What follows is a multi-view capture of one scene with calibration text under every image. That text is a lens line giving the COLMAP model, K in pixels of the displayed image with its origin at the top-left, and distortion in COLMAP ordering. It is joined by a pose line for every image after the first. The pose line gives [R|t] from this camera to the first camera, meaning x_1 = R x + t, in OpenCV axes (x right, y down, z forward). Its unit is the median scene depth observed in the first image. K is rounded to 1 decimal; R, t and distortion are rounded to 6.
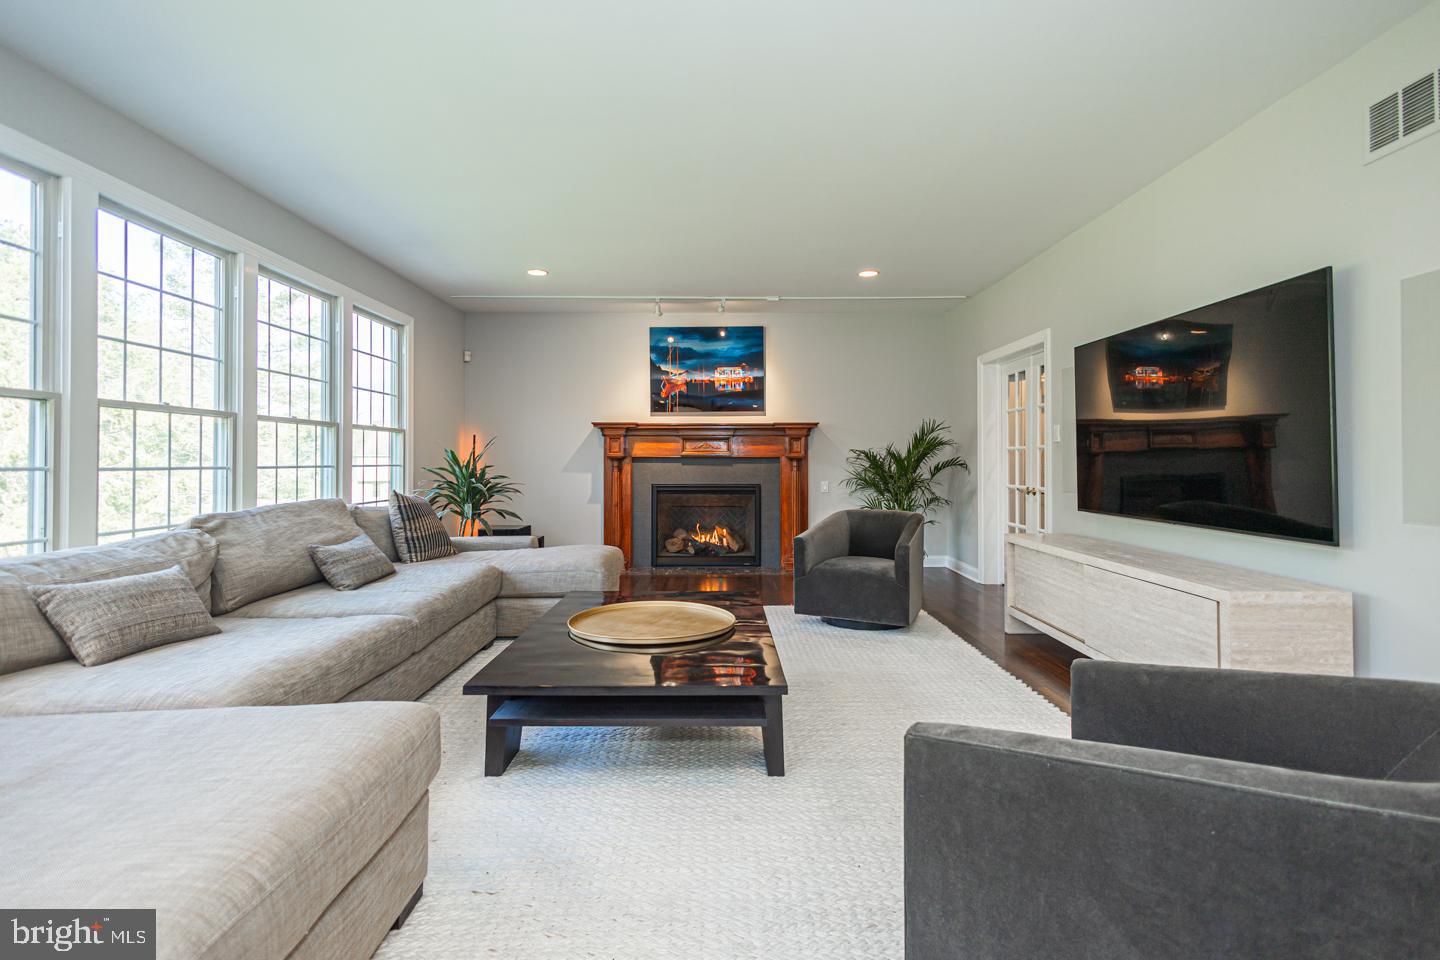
lens RADIAL K [[673.6, 0, 715.6], [0, 673.6, 453.9], [0, 0, 1]] dist [0.010552, -0.004720]
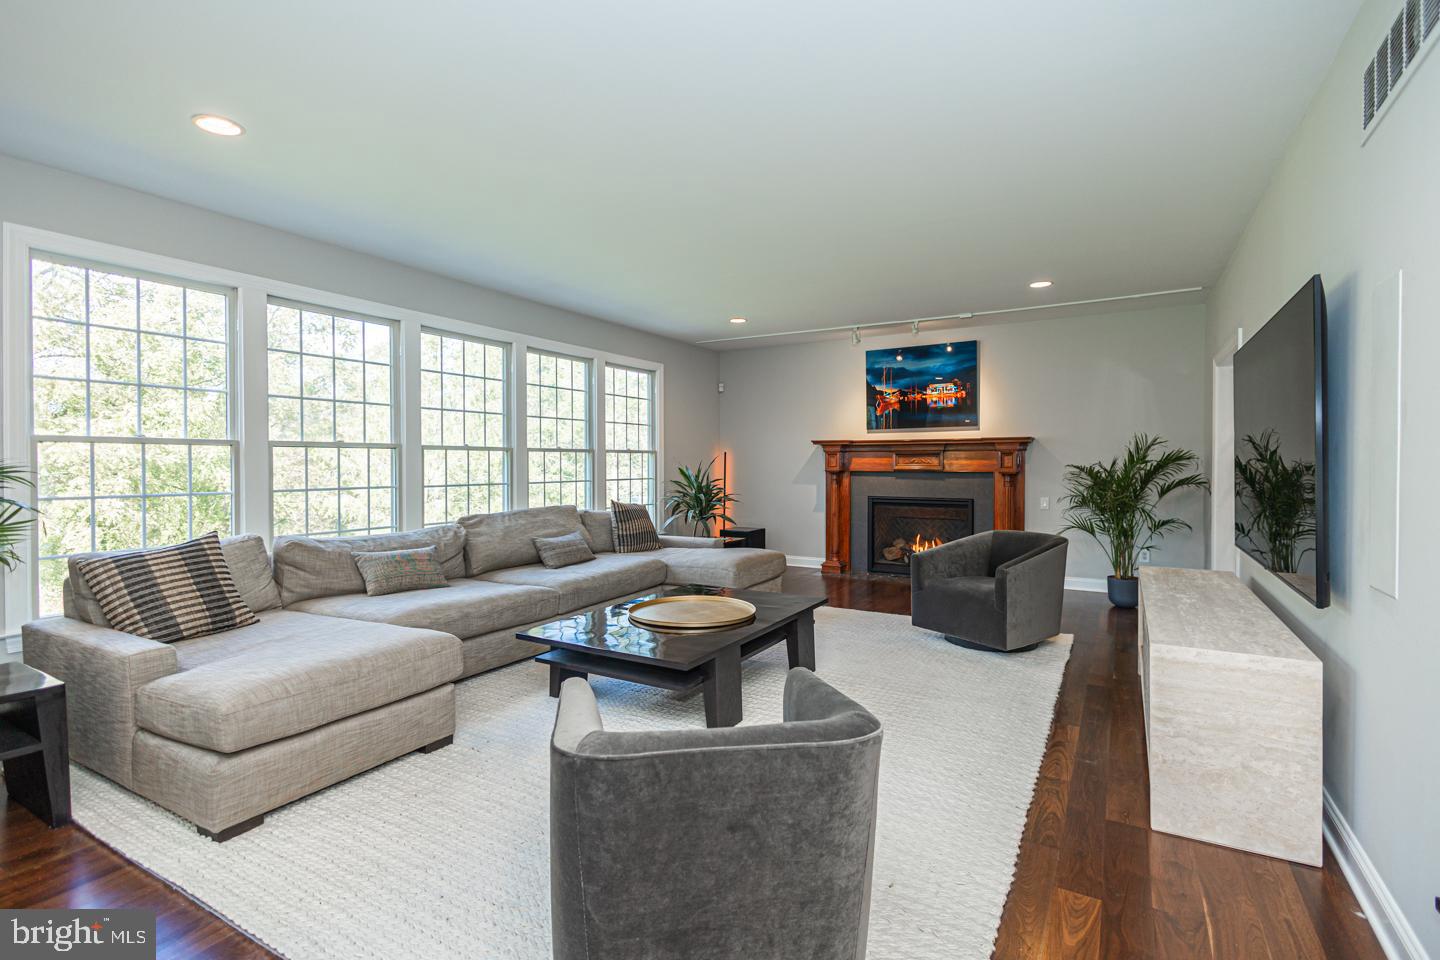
lens RADIAL K [[673.6, 0, 750.6], [0, 673.6, 463.3], [0, 0, 1]] dist [0.010552, -0.004720]
pose [[0.869039, 0.001736, -0.494740, 0.286732], [0.005391, 0.999901, 0.012980, -0.023721], [0.494713, -0.013947, 0.868944, -0.033422]]
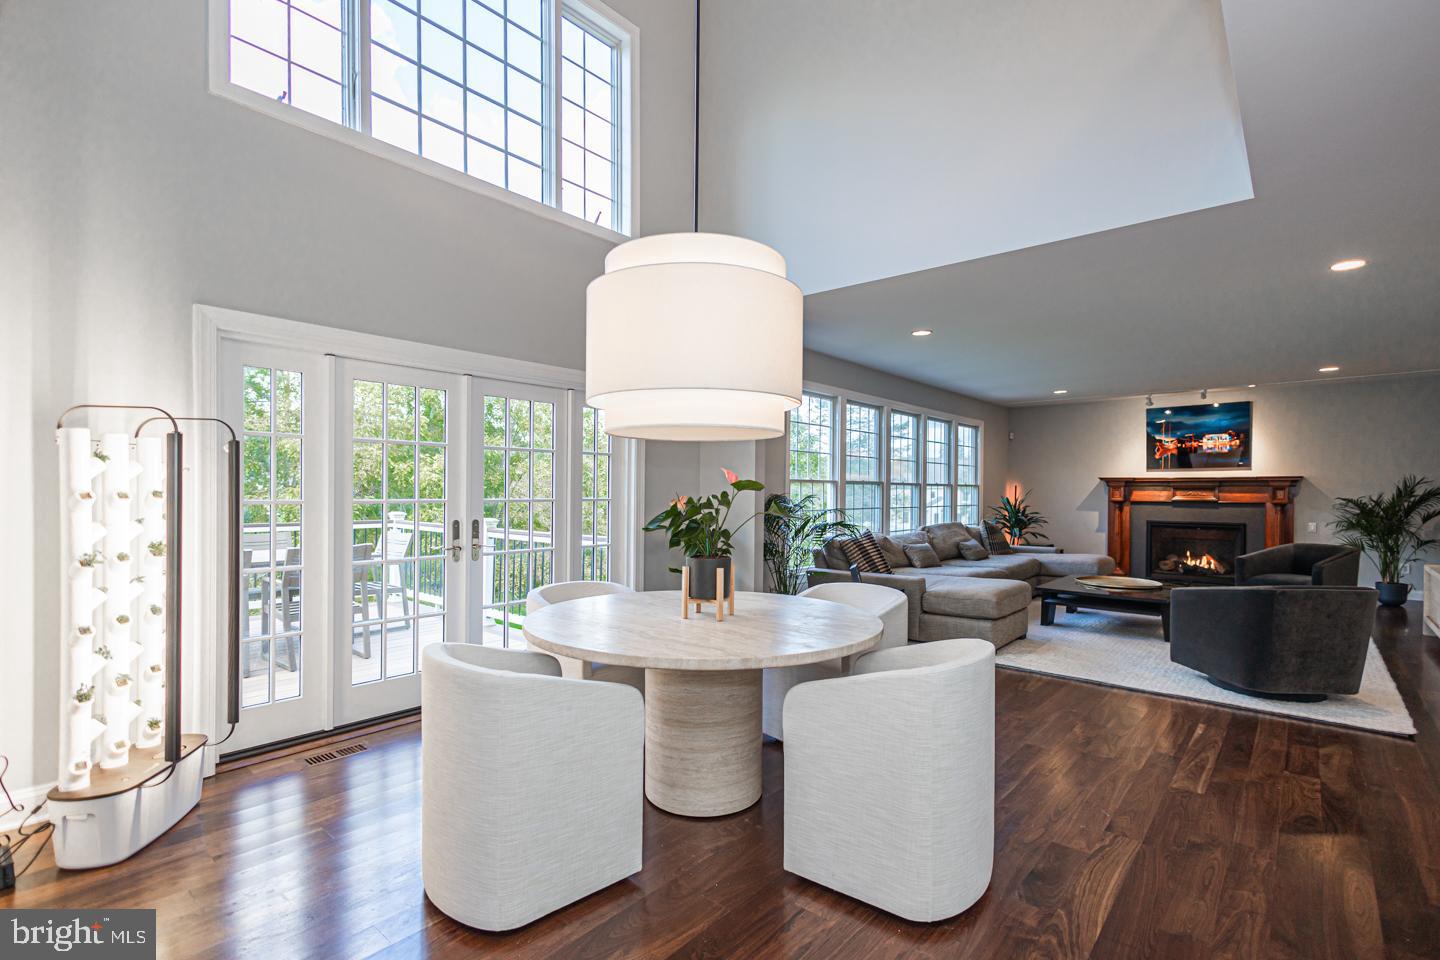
lens RADIAL K [[673.6, 0, 729.2], [0, 673.6, 497.7], [0, 0, 1]] dist [0.010552, -0.004720]
pose [[0.759354, 0.011452, -0.650577, 0.166488], [0.001006, 0.999823, 0.018773, -0.031381], [0.650677, -0.014910, 0.759209, -0.660492]]
